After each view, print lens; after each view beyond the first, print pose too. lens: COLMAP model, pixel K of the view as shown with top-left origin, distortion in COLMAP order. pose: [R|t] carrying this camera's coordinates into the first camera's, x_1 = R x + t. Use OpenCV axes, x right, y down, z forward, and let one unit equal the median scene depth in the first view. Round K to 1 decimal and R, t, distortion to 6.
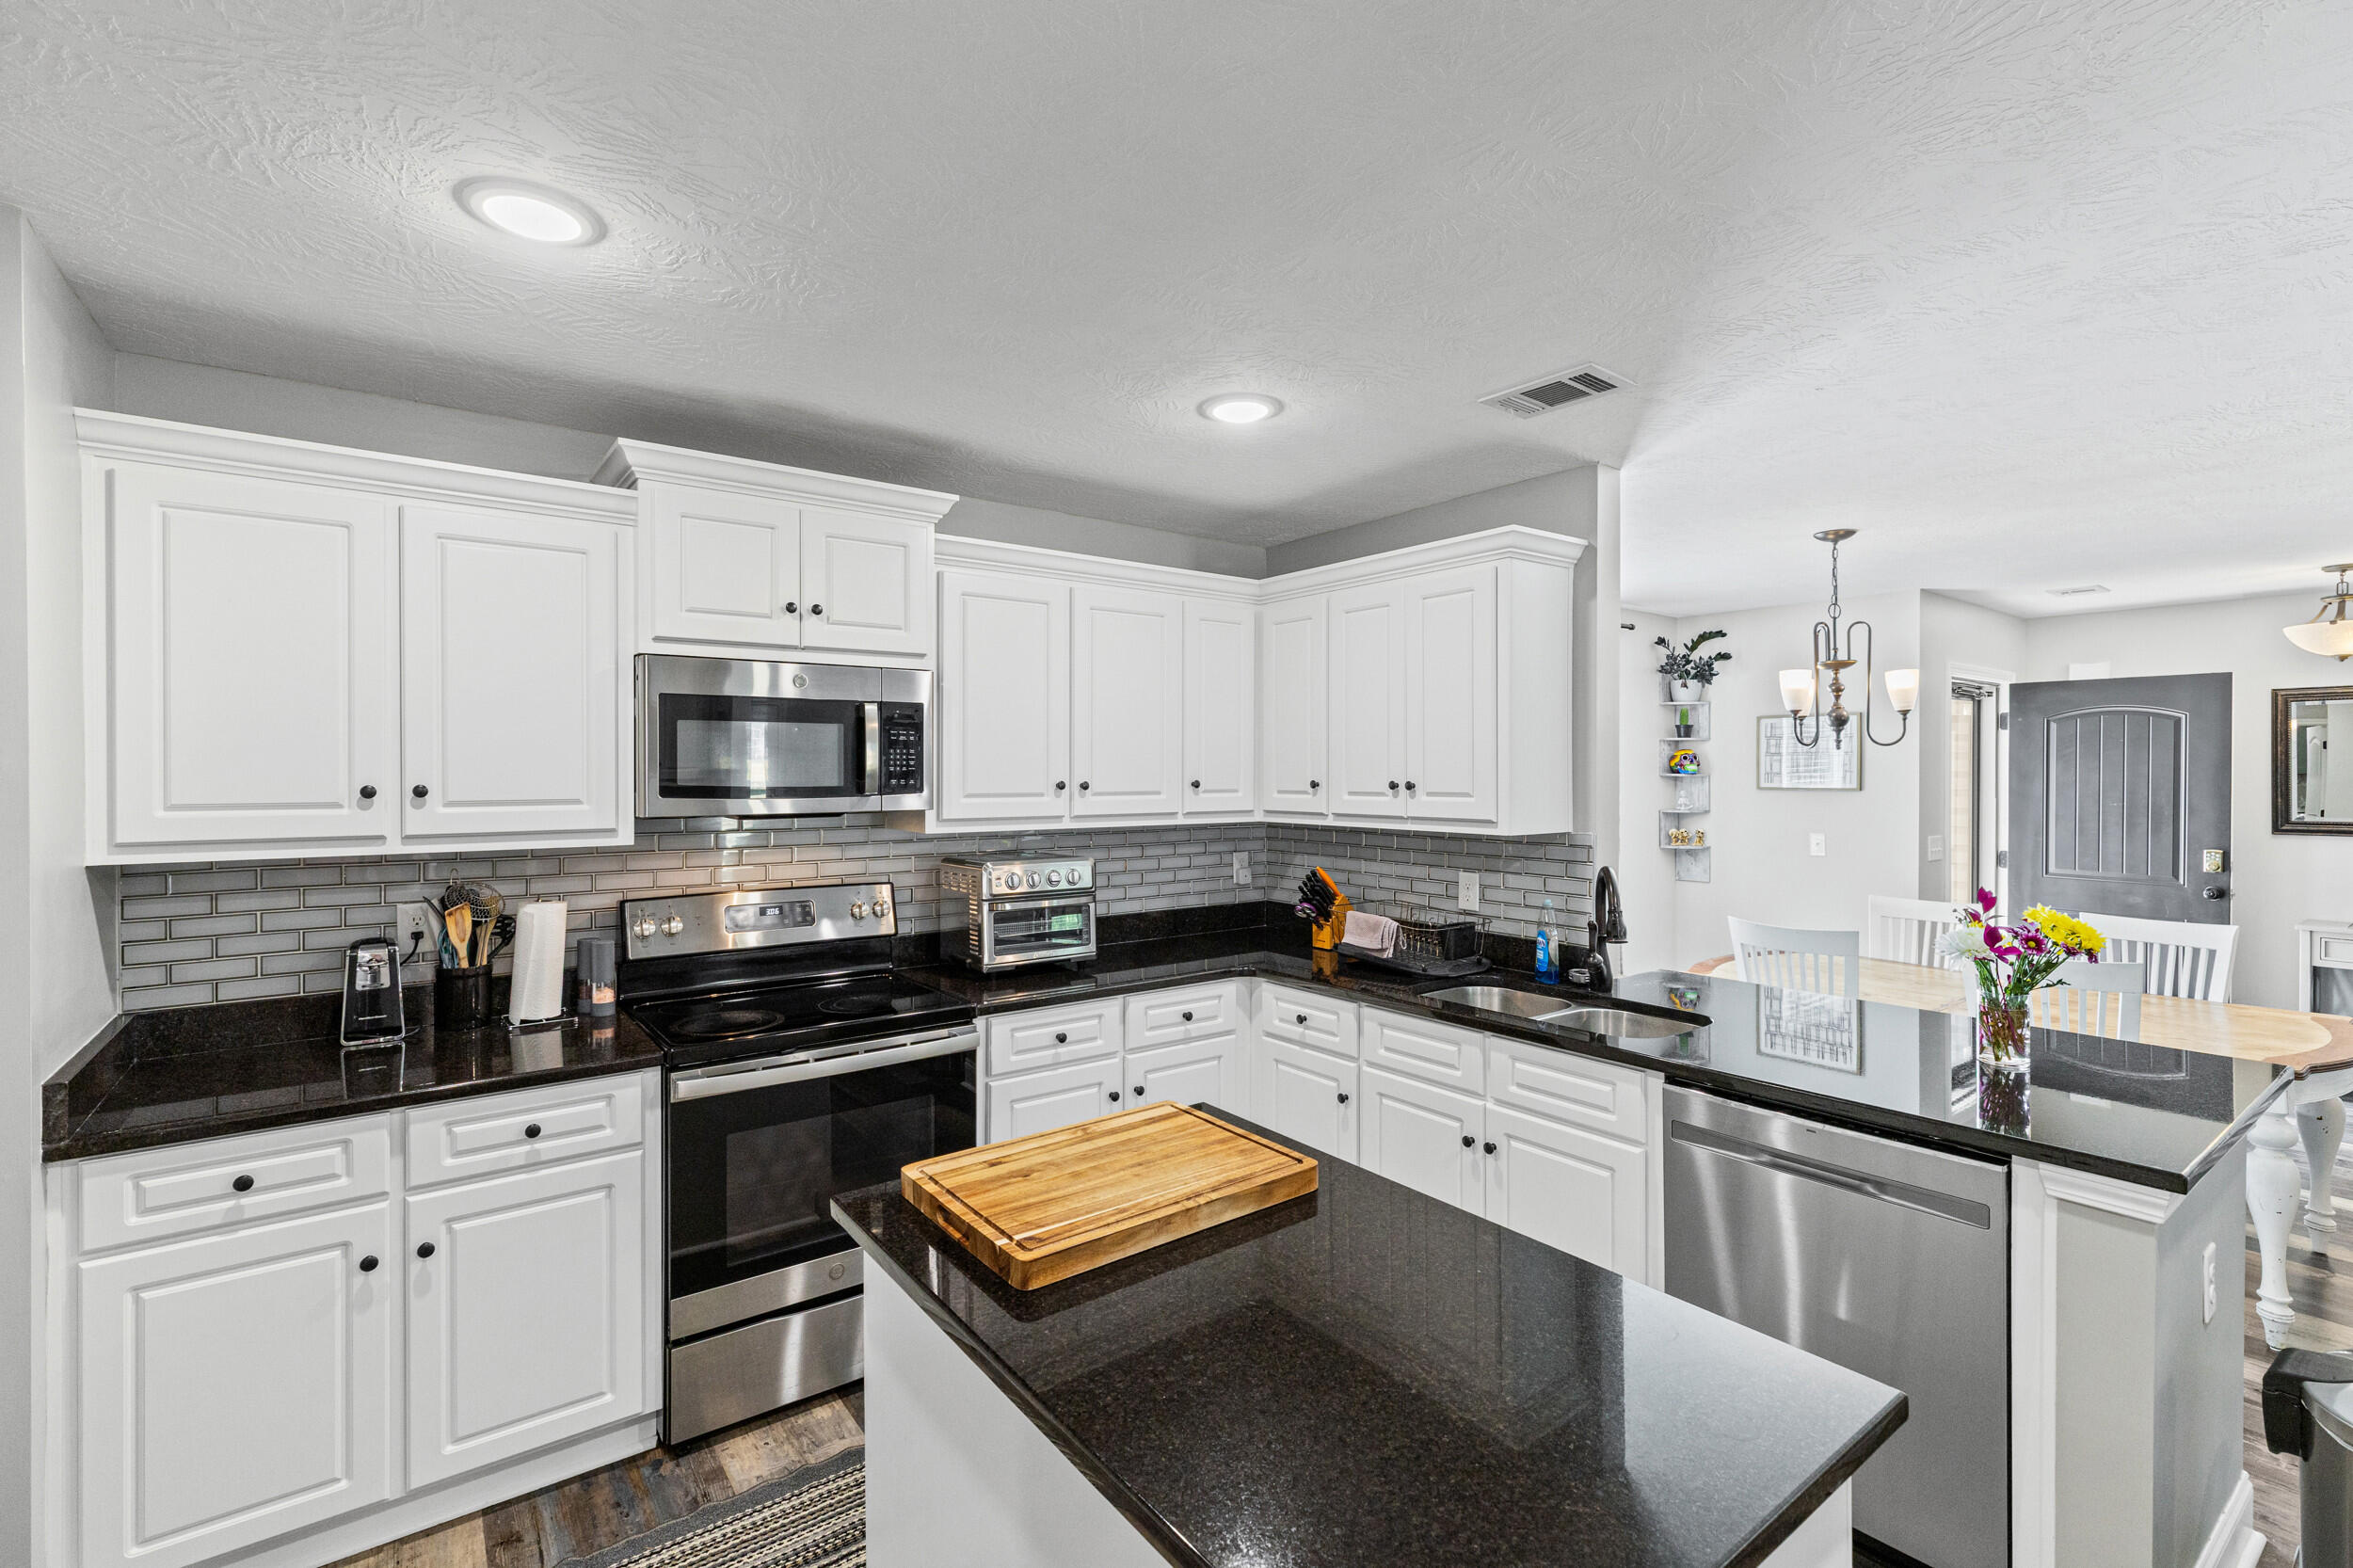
lens RADIAL K [[1061.3, 0, 1194.7], [0, 1061.3, 774.4], [0, 0, 1]] dist [0.003096, 0.001529]
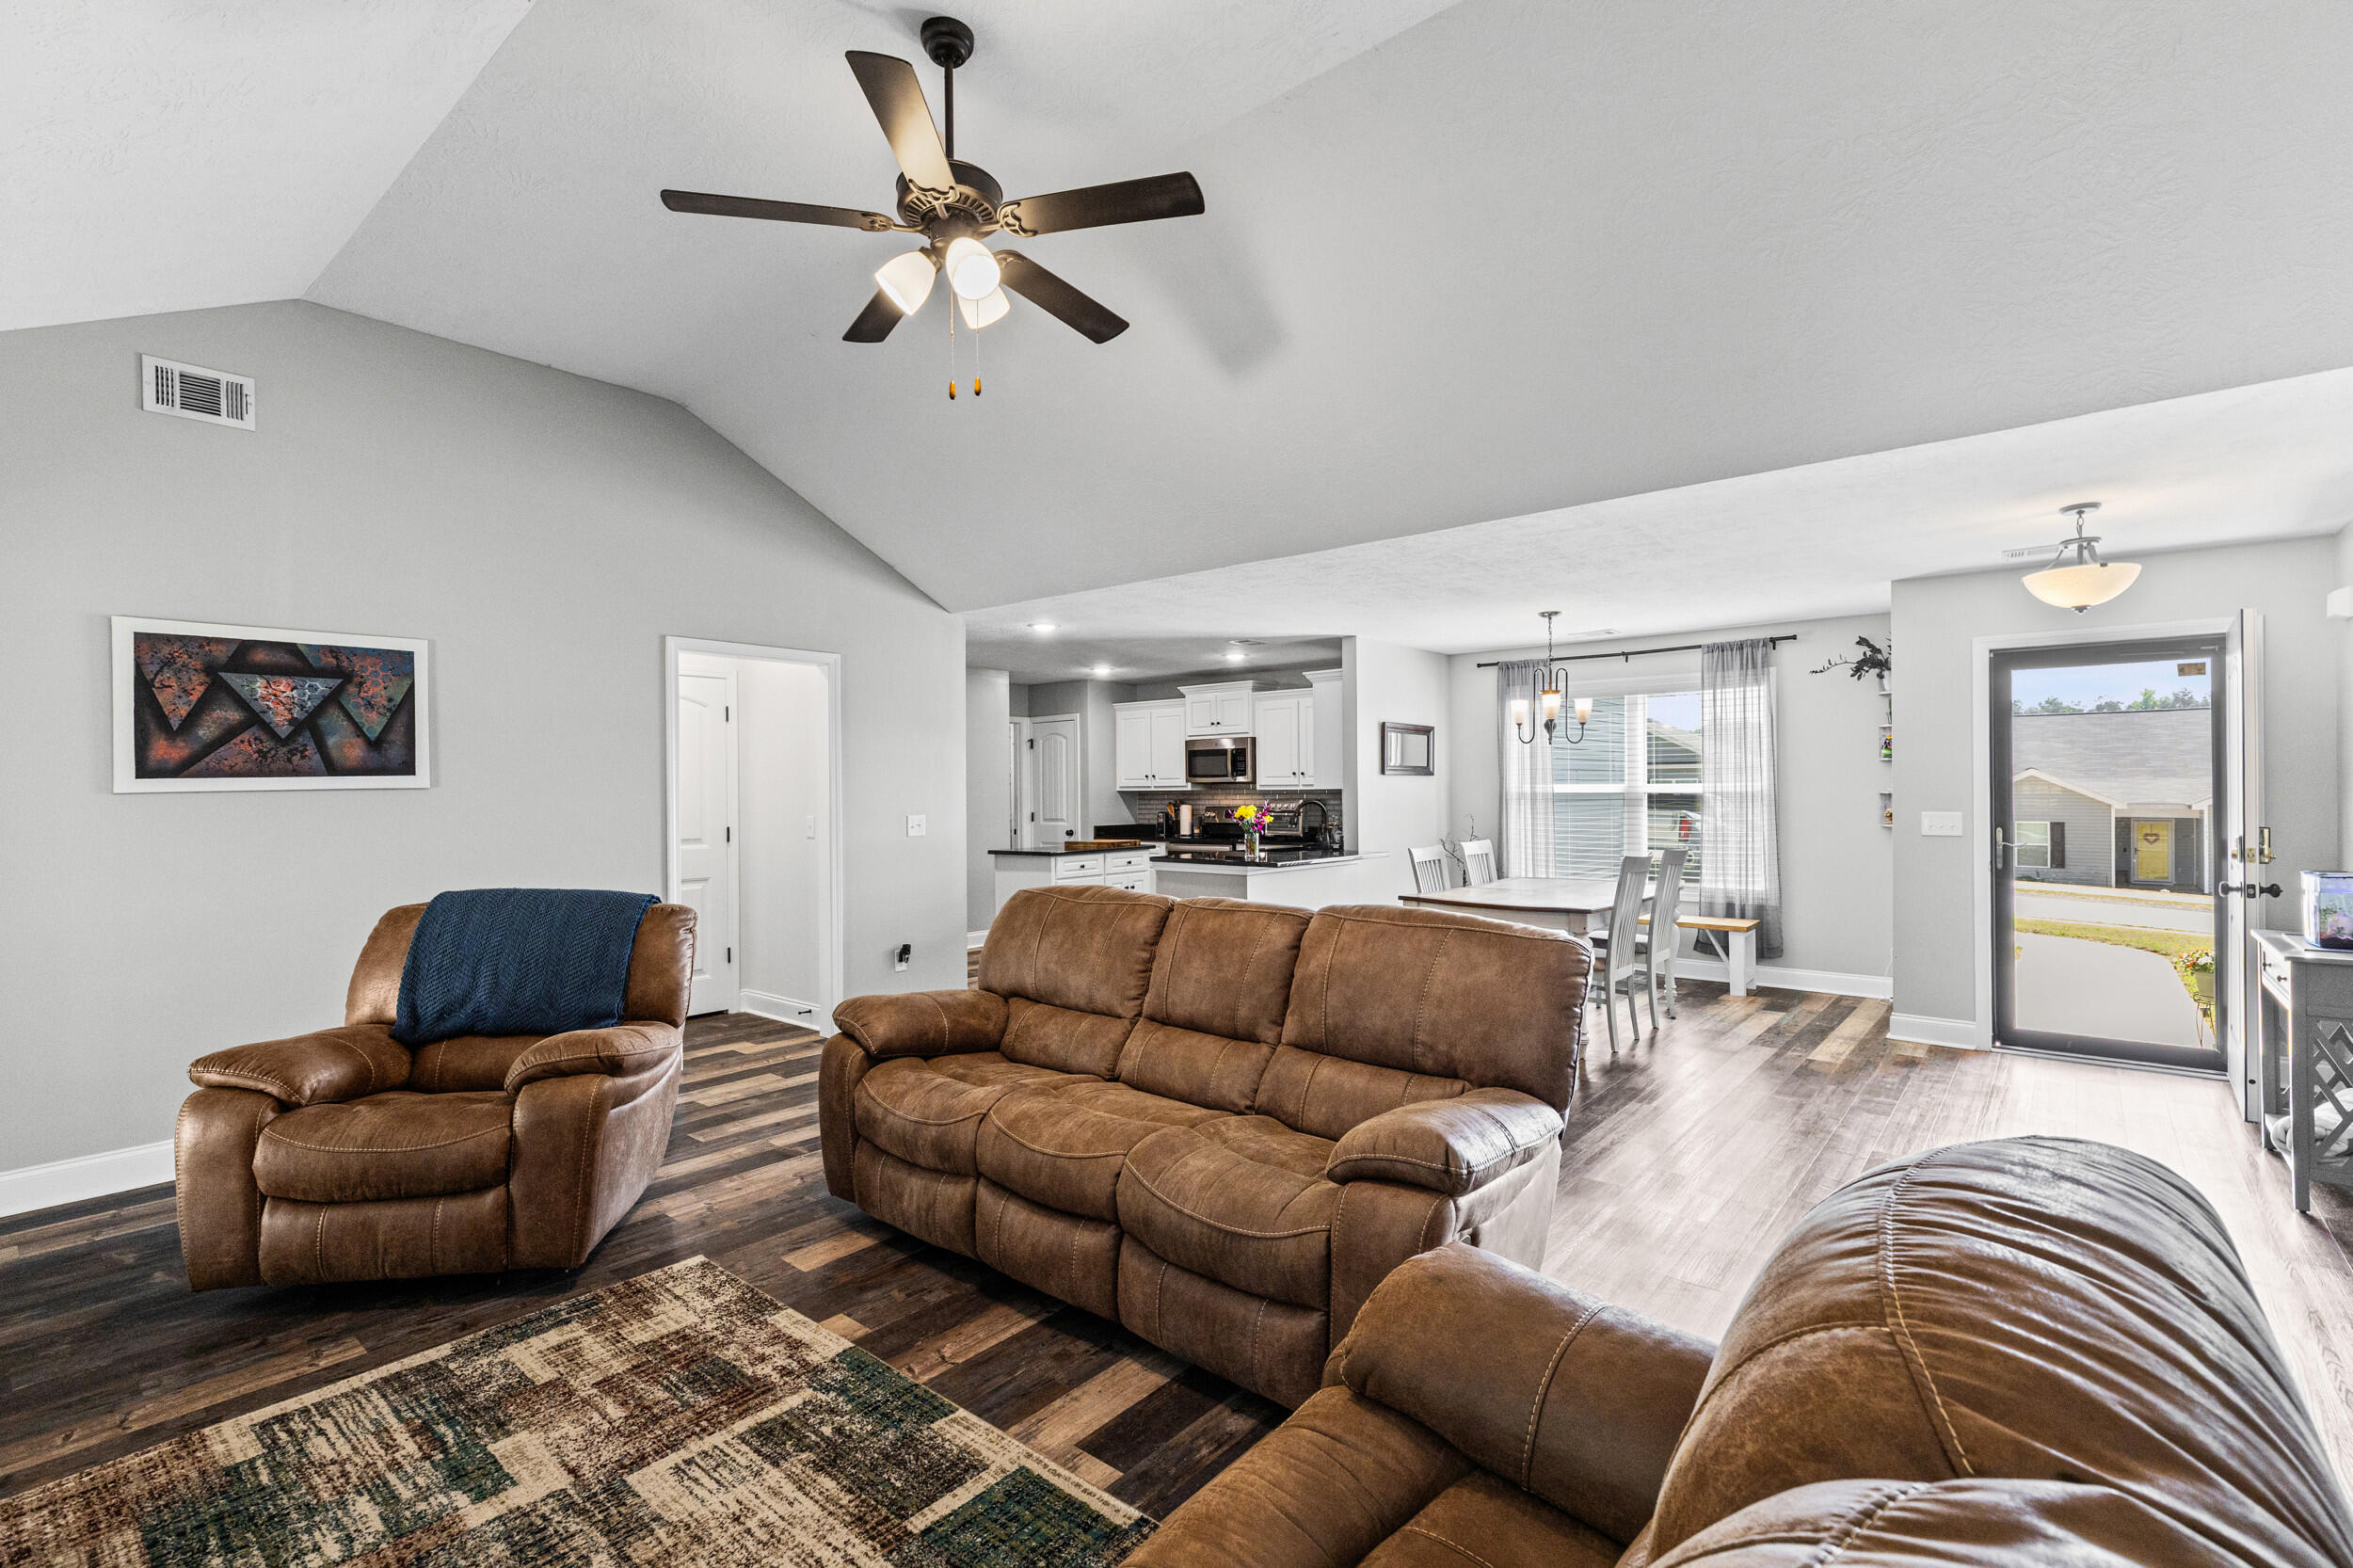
lens RADIAL K [[1061.3, 0, 1183.6], [0, 1061.3, 800.2], [0, 0, 1]] dist [0.003096, 0.001529]
pose [[0.212103, 0.010823, -0.977187, 2.835552], [0.009694, 0.999866, 0.013178, 0.045671], [0.977199, -0.012268, 0.211970, 0.146997]]
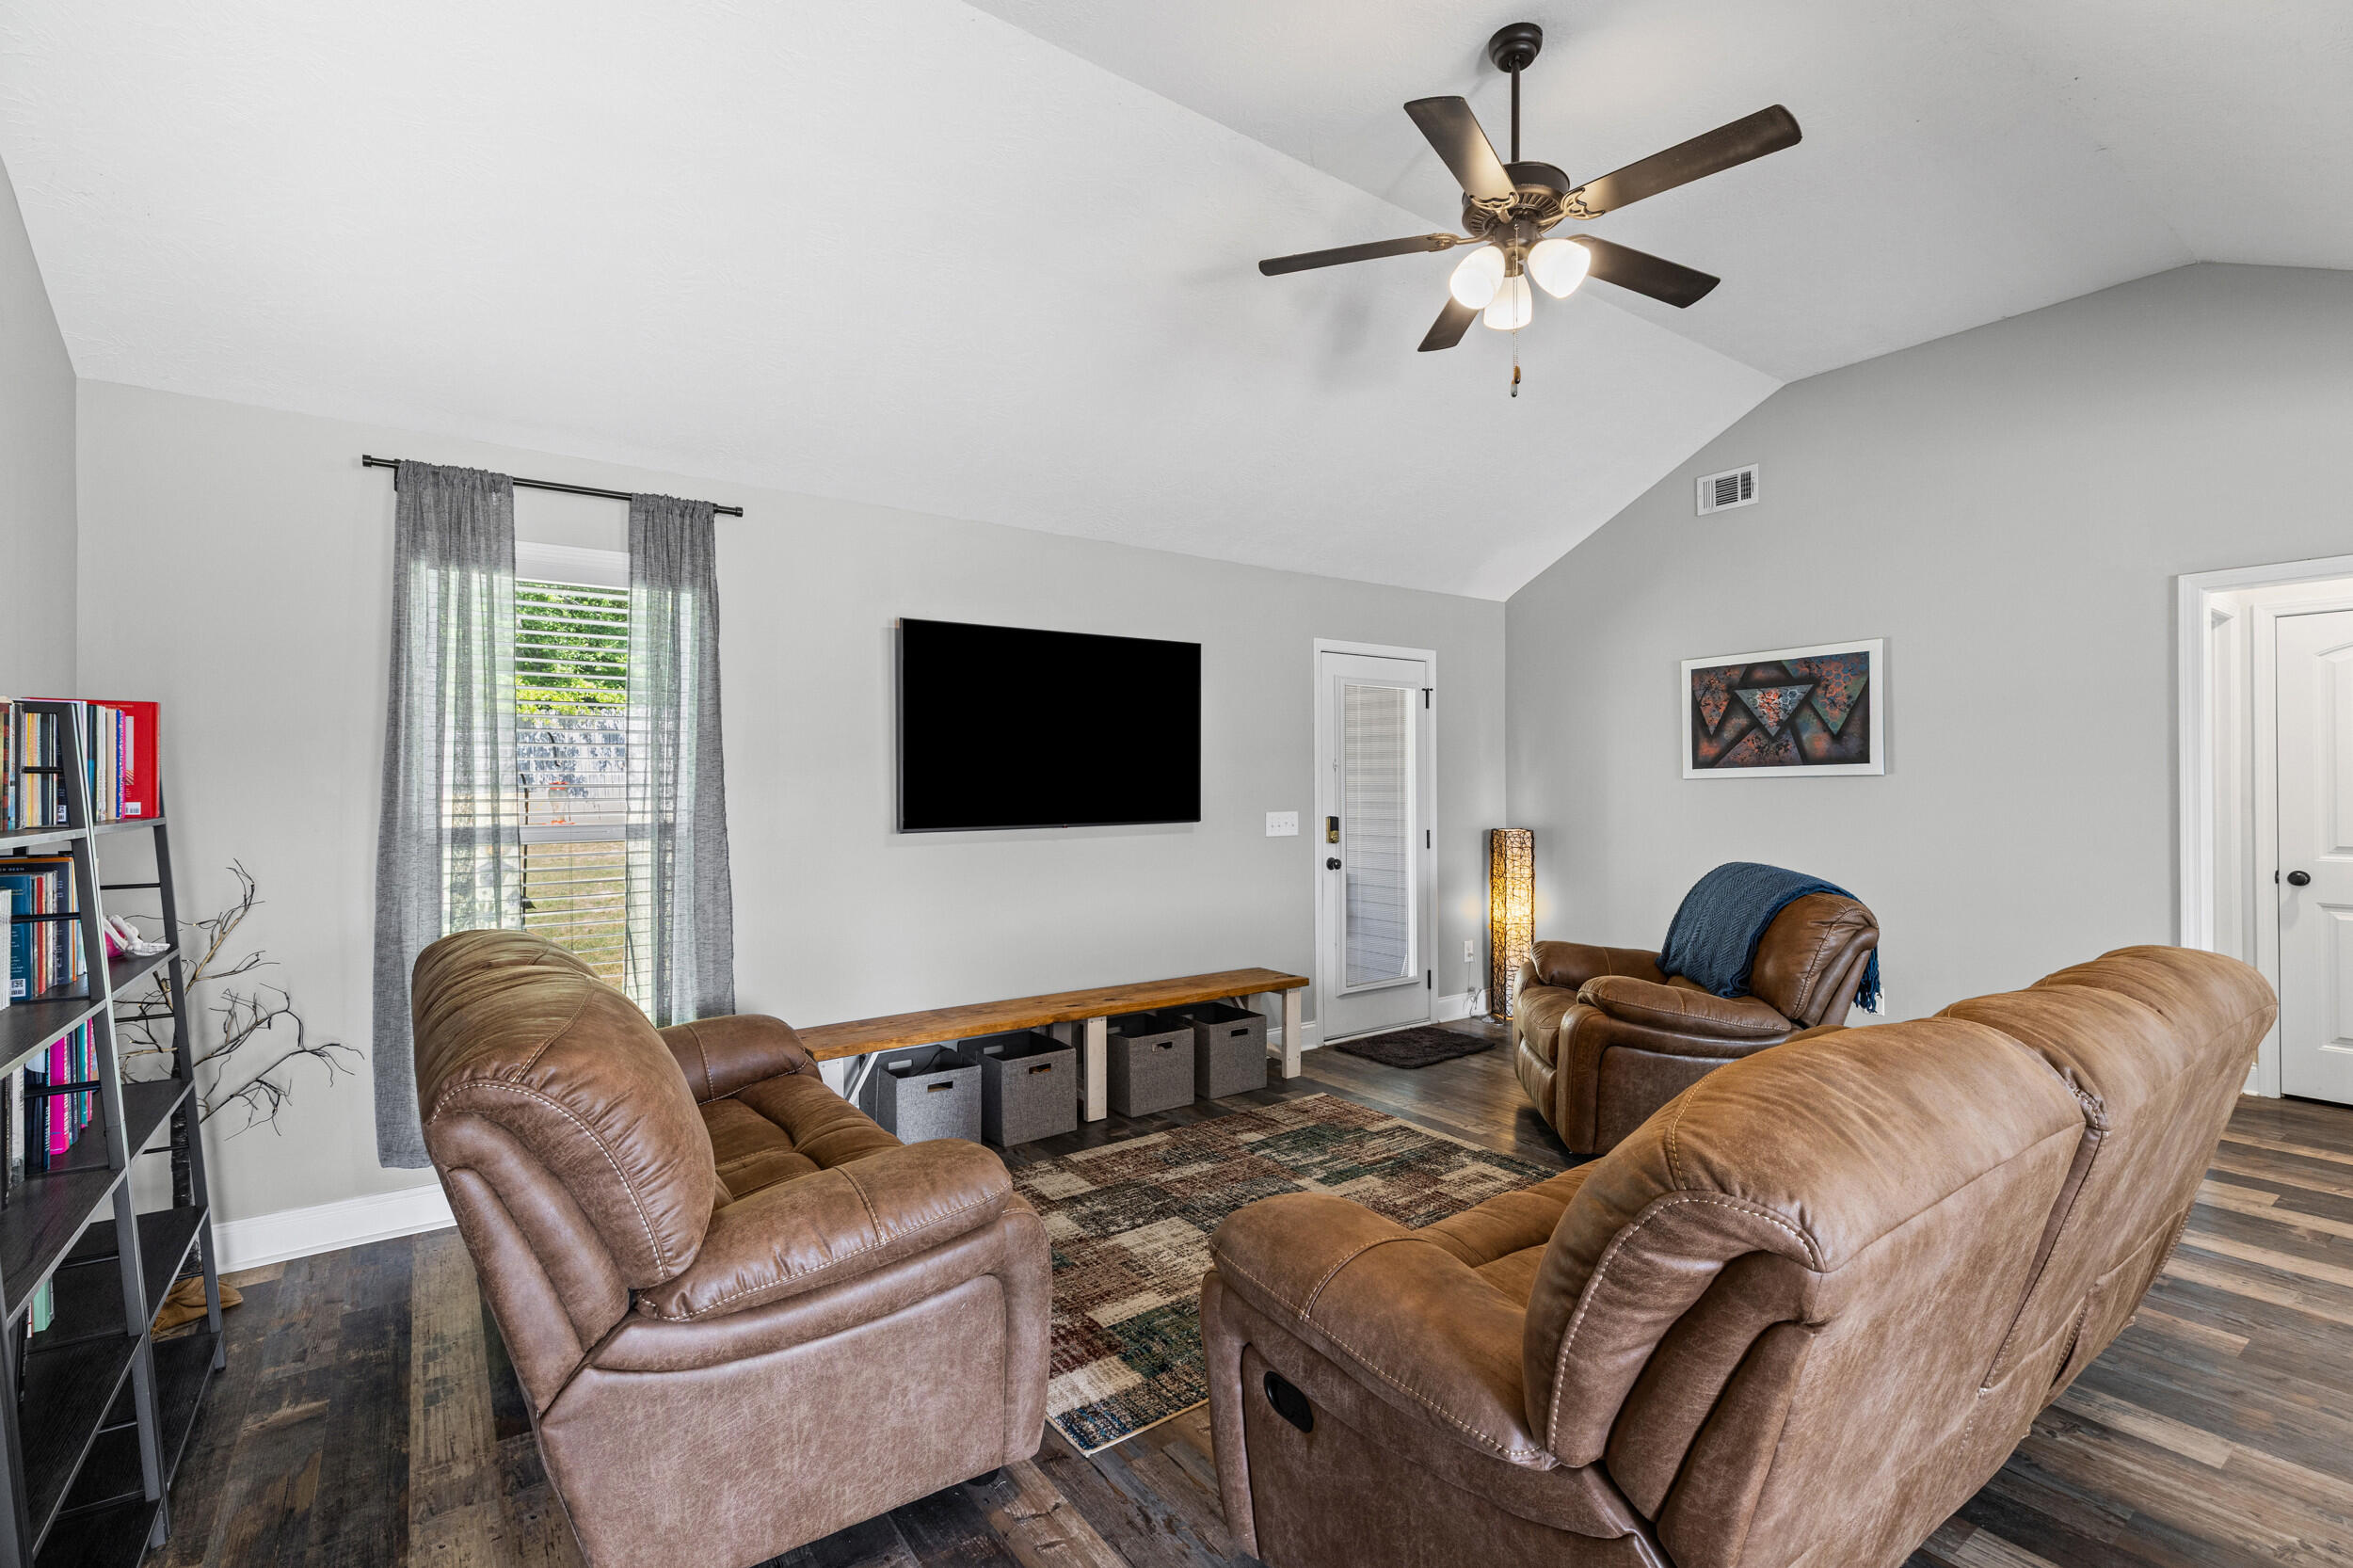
lens RADIAL K [[1061.3, 0, 1167.1], [0, 1061.3, 786.5], [0, 0, 1]] dist [0.003096, 0.001529]
pose [[-0.998979, 0.003442, 0.045035, 2.167929], [0.003480, 0.999994, 0.000768, 0.050489], [-0.045032, 0.000924, -0.998985, 1.091758]]
